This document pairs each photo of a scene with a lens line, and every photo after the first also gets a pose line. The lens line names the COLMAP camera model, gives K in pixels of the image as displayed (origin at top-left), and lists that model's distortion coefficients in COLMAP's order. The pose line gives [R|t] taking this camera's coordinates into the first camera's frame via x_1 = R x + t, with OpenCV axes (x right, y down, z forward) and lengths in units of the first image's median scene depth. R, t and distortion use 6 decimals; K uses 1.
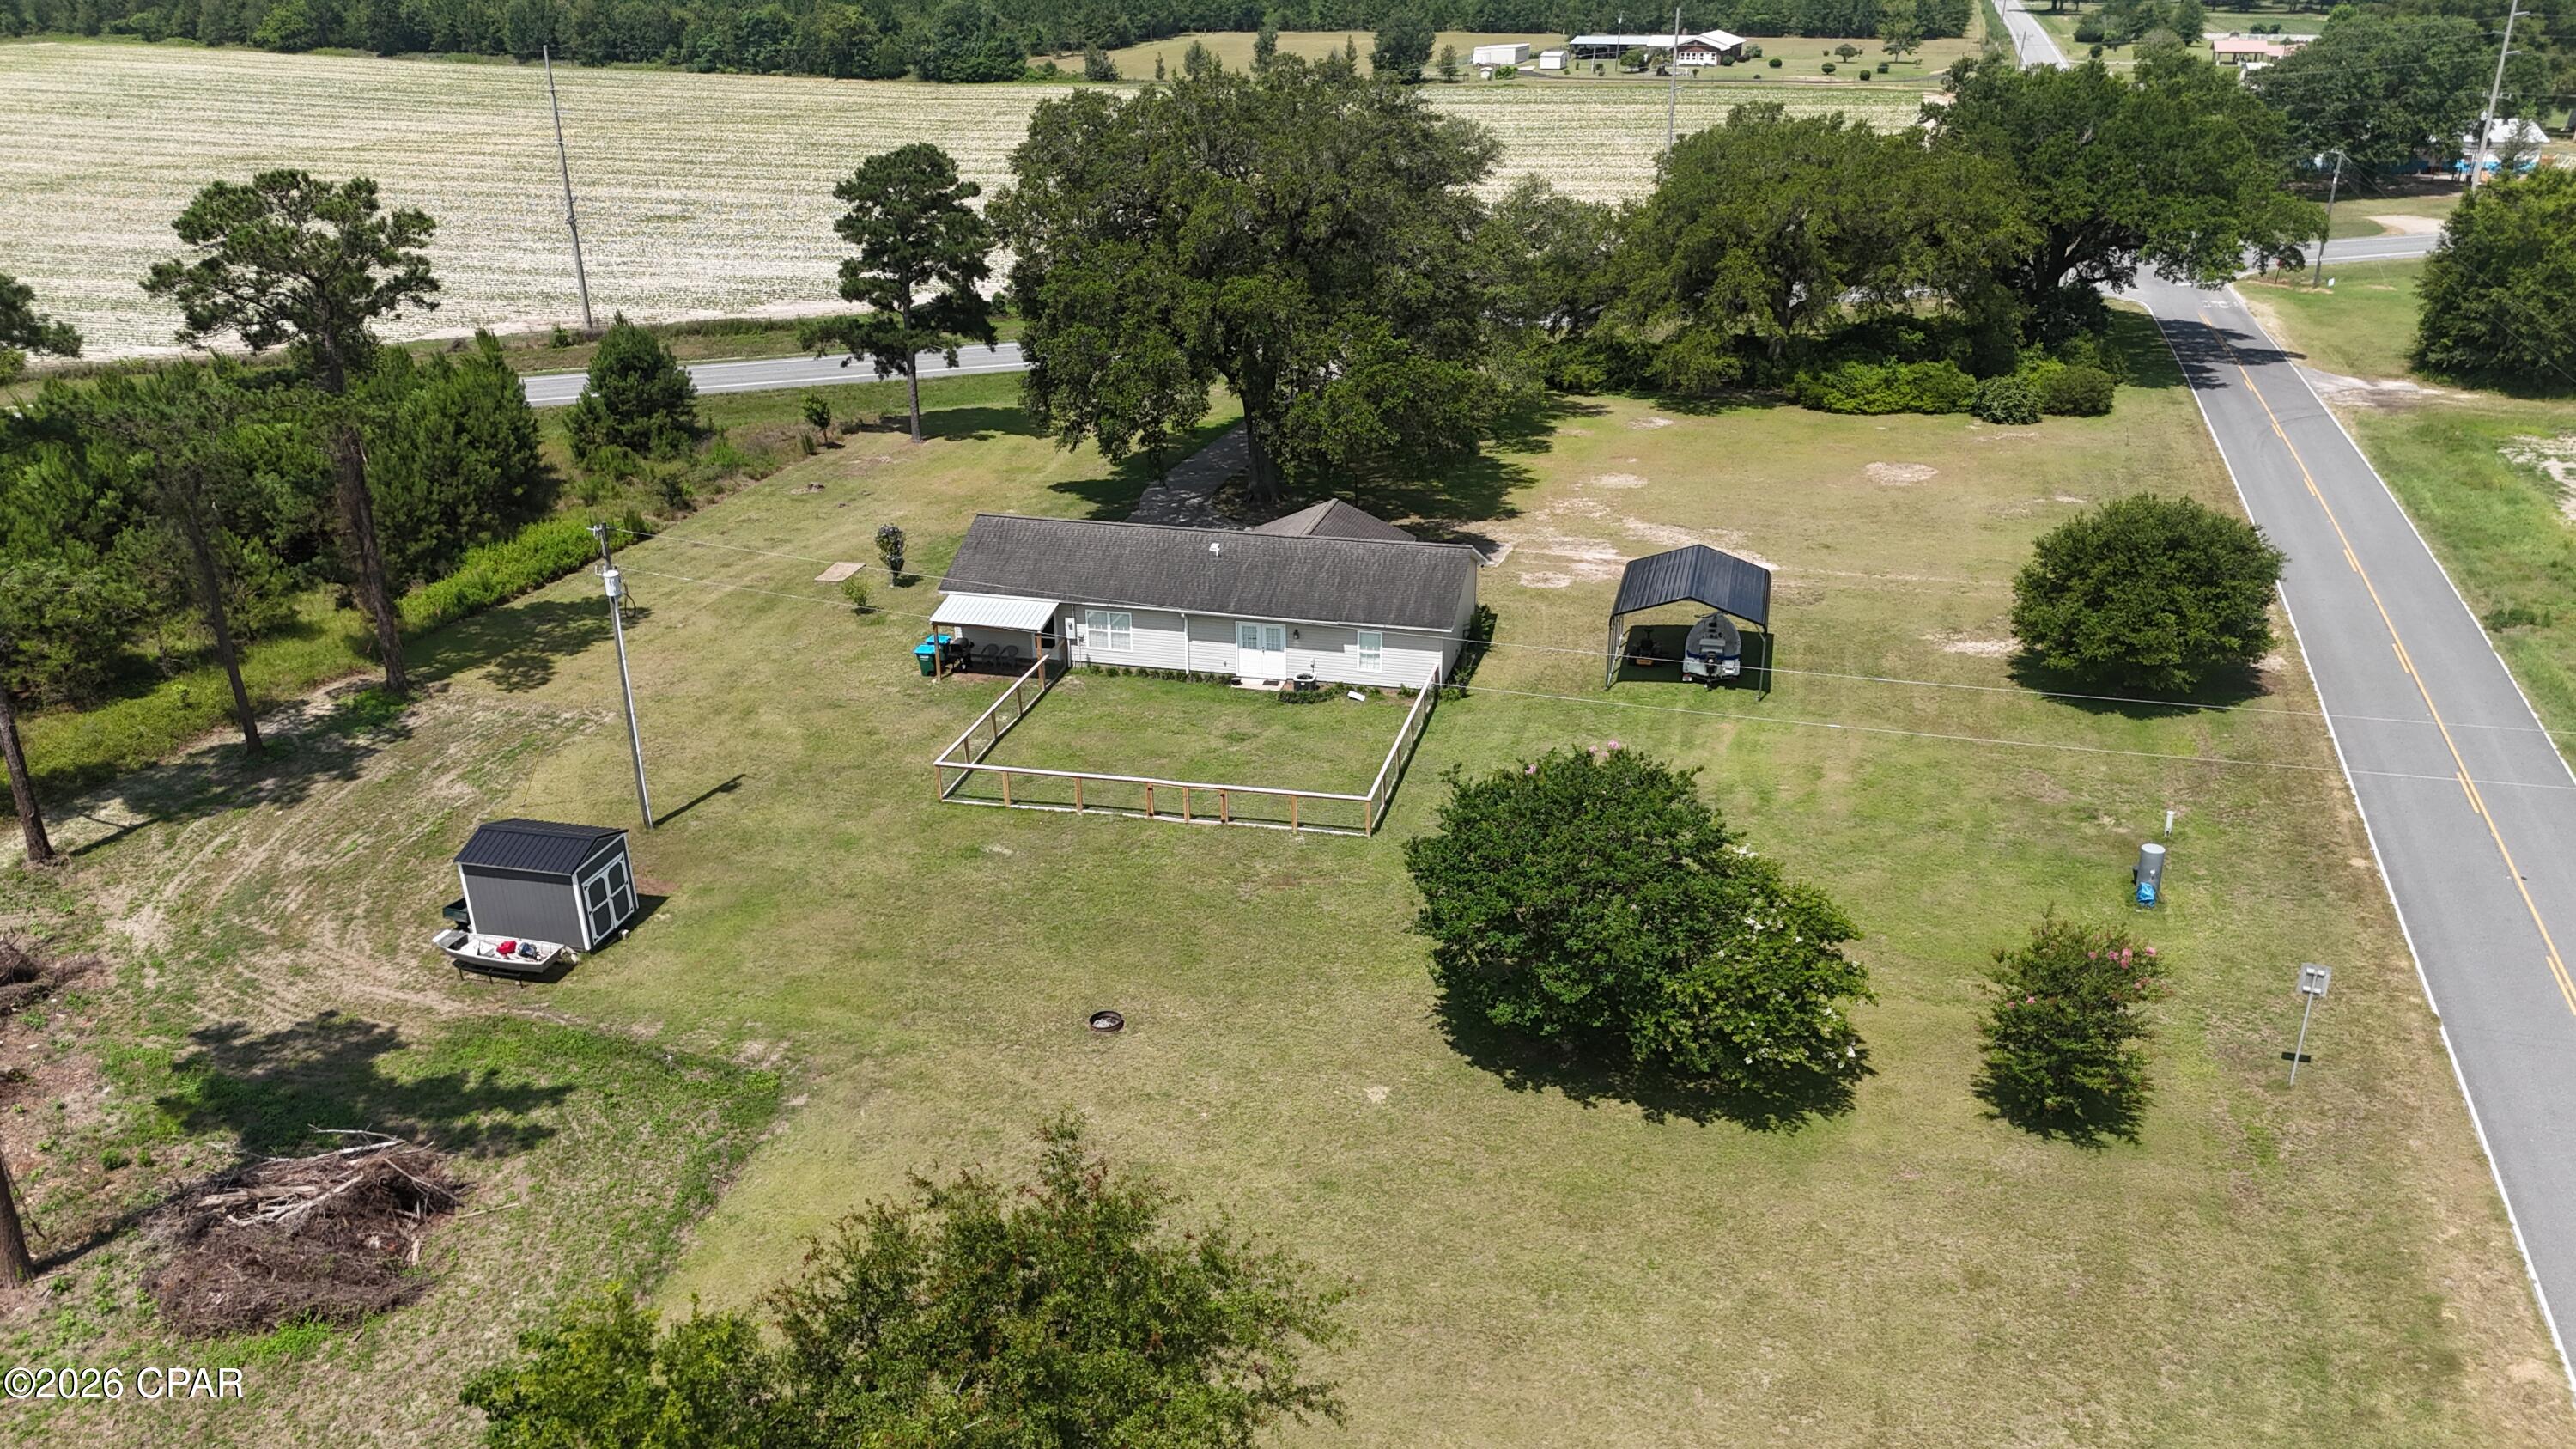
lens RADIAL K [[1899.5, 0, 1288.0], [0, 1899.5, 724.5], [0, 0, 1]] dist [0.054167, -0.042300]
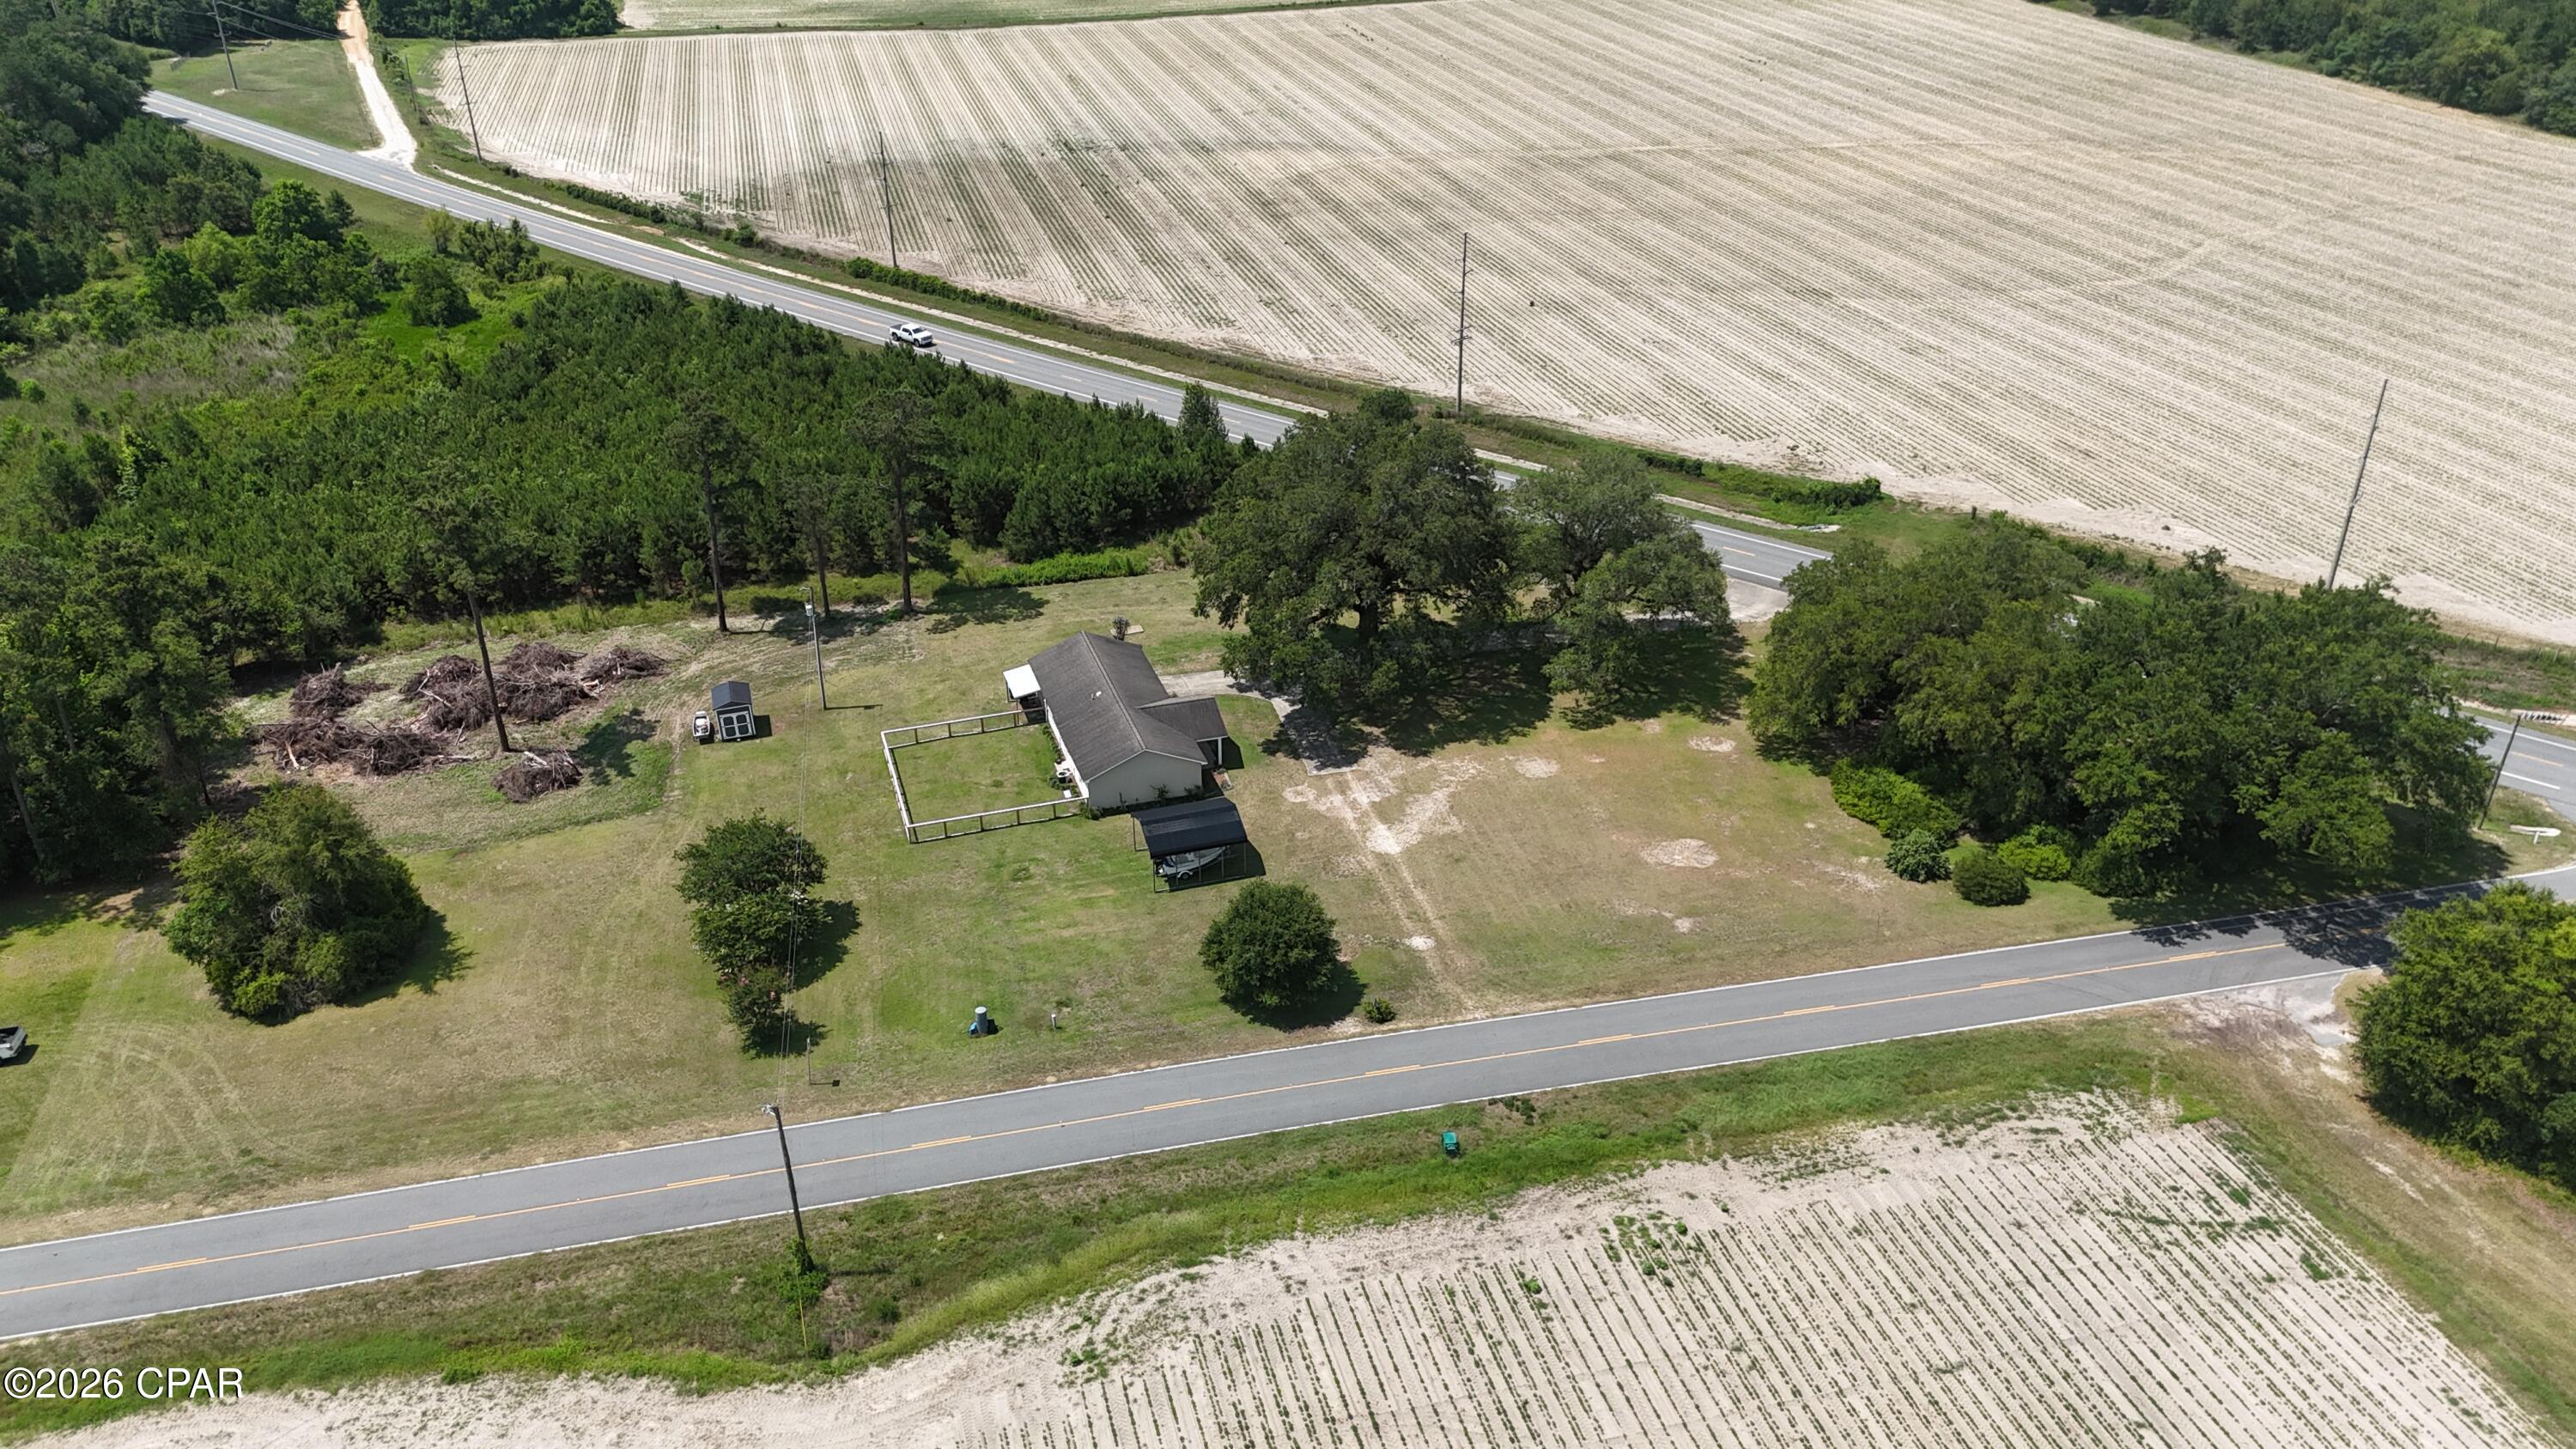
lens RADIAL K [[1901.3, 0, 1288.0], [0, 1901.3, 724.5], [0, 0, 1]] dist [0.069963, -0.070950]
pose [[0.529513, 0.400508, -0.747803, 1.519918], [-0.320302, 0.910670, 0.260933, -0.635991], [0.785508, 0.101356, 0.610495, -0.003499]]
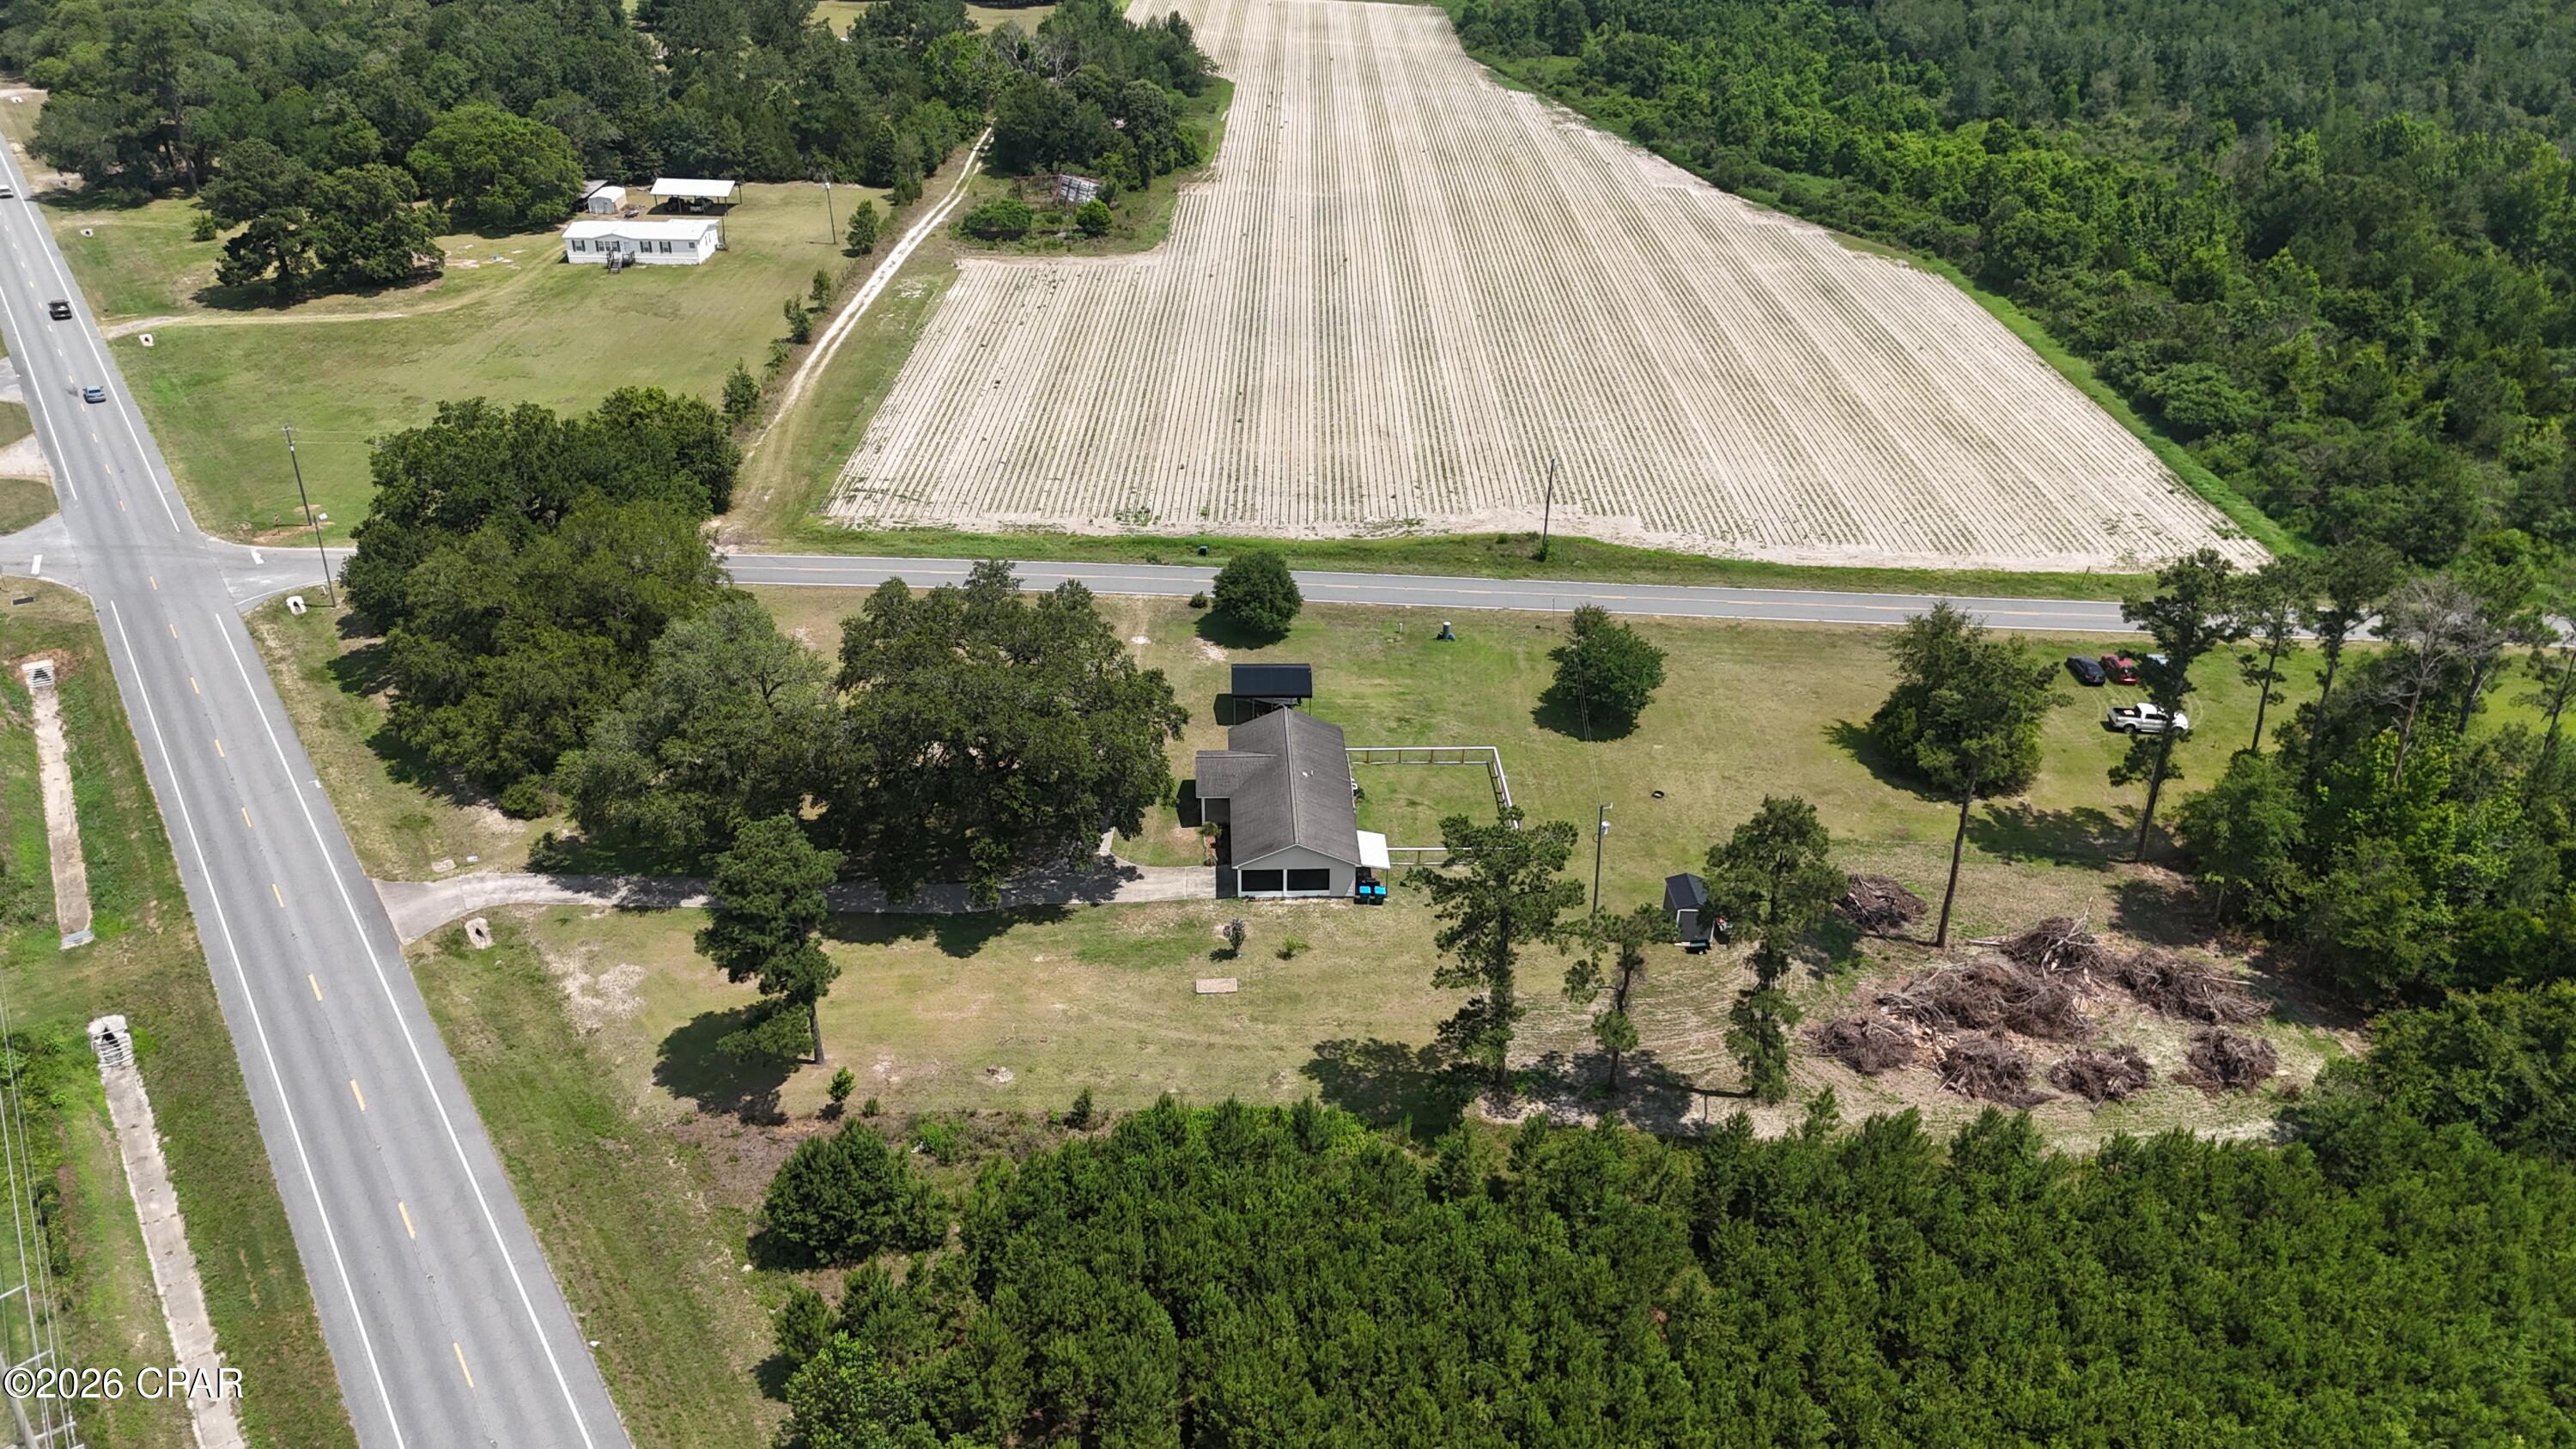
lens RADIAL K [[1901.3, 0, 1288.0], [0, 1901.3, 724.5], [0, 0, 1]] dist [0.069963, -0.070950]
pose [[-0.289287, -0.428059, 0.856200, -1.674063], [0.347850, 0.786290, 0.510636, -1.121995], [-0.891804, 0.445549, -0.078563, 1.175727]]
